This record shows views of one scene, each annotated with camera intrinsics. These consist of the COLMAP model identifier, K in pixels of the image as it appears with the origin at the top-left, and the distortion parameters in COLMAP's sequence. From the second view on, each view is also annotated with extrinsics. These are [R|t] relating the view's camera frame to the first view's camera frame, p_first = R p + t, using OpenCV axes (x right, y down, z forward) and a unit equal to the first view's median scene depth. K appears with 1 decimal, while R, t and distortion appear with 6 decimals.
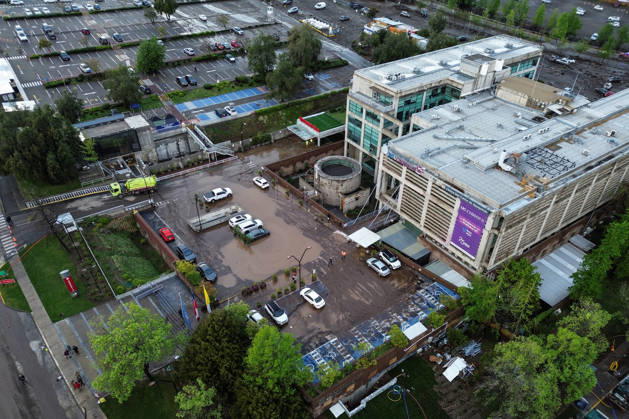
lens RADIAL K [[446.3, 0, 314.7], [0, 446.3, 211.0], [0, 0, 1]] dist [0.032961, -0.012427]
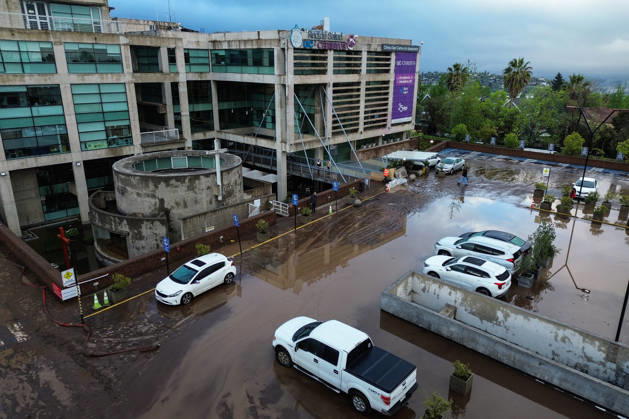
lens RADIAL K [[446.3, 0, 312.8], [0, 446.3, 206.0], [0, 0, 1]] dist [0.032961, -0.012427]
pose [[-0.211424, -0.304918, 0.928614, -0.325543], [0.560880, 0.740236, 0.370762, -0.138418], [-0.800446, 0.599229, 0.014519, 0.852257]]
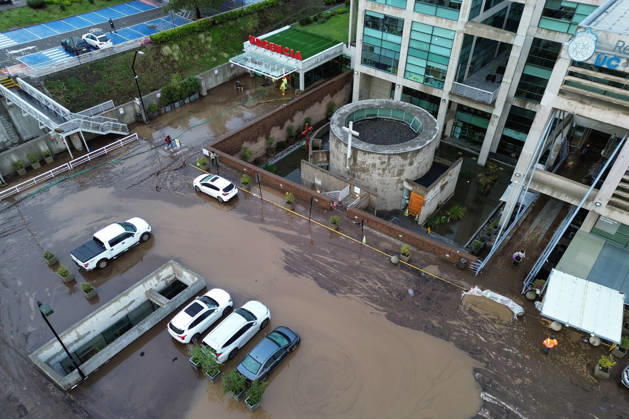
lens RADIAL K [[446.3, 0, 313.6], [0, 446.3, 216.5], [0, 0, 1]] dist [0.032961, -0.012427]
pose [[0.959793, -0.185011, 0.211111, -0.116719], [0.165722, 0.980478, 0.105822, -0.061595], [-0.226568, -0.066581, 0.971717, 0.535692]]
